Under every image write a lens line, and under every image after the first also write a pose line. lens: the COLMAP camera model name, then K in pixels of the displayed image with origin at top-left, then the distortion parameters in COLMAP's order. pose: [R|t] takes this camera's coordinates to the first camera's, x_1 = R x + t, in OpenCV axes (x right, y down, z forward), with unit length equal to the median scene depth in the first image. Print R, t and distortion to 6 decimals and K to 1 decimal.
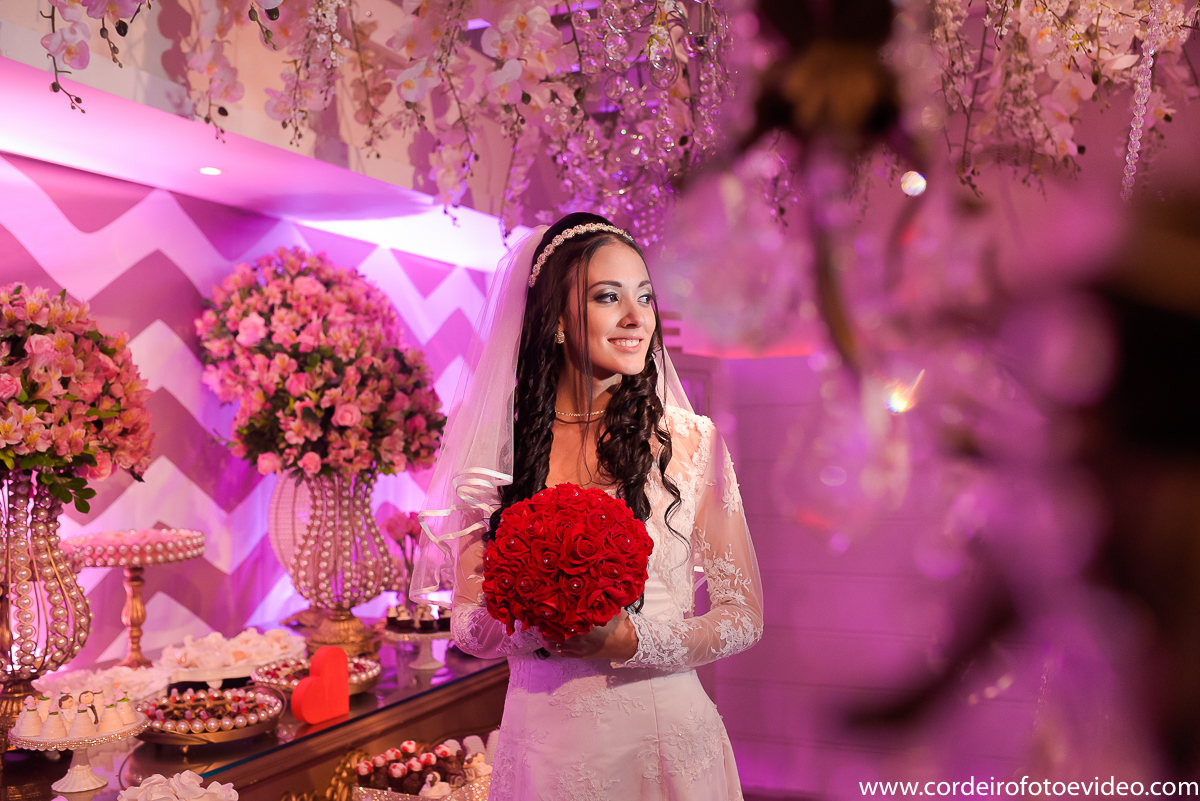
lens RADIAL K [[1183.5, 0, 600.0], [0, 1183.5, 400.5], [0, 0, 1]] dist [-0.062847, 0.114660]
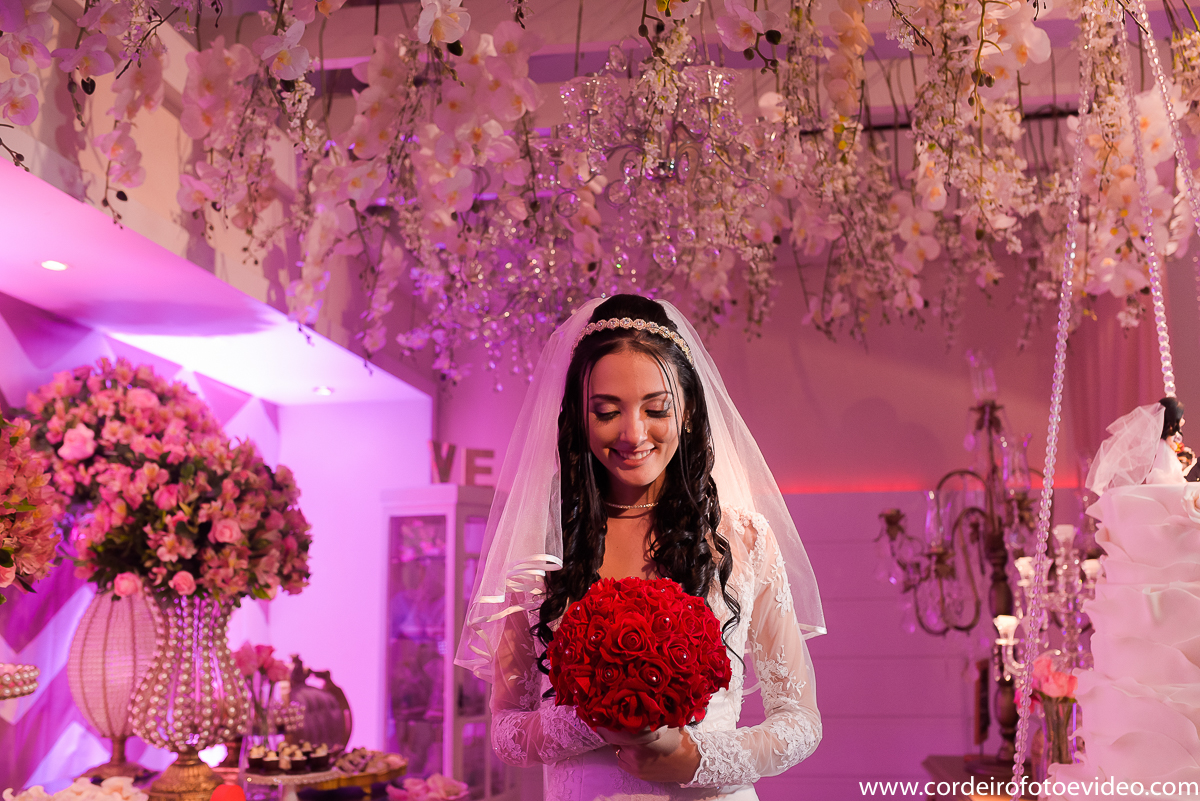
lens RADIAL K [[1183.5, 0, 600.0], [0, 1183.5, 400.5], [0, 0, 1]] dist [-0.062847, 0.114660]
pose [[0.960283, 0.047526, 0.274950, -0.187926], [-0.007714, 0.989533, -0.144101, 0.040712], [-0.278921, 0.136256, 0.950598, 0.032390]]
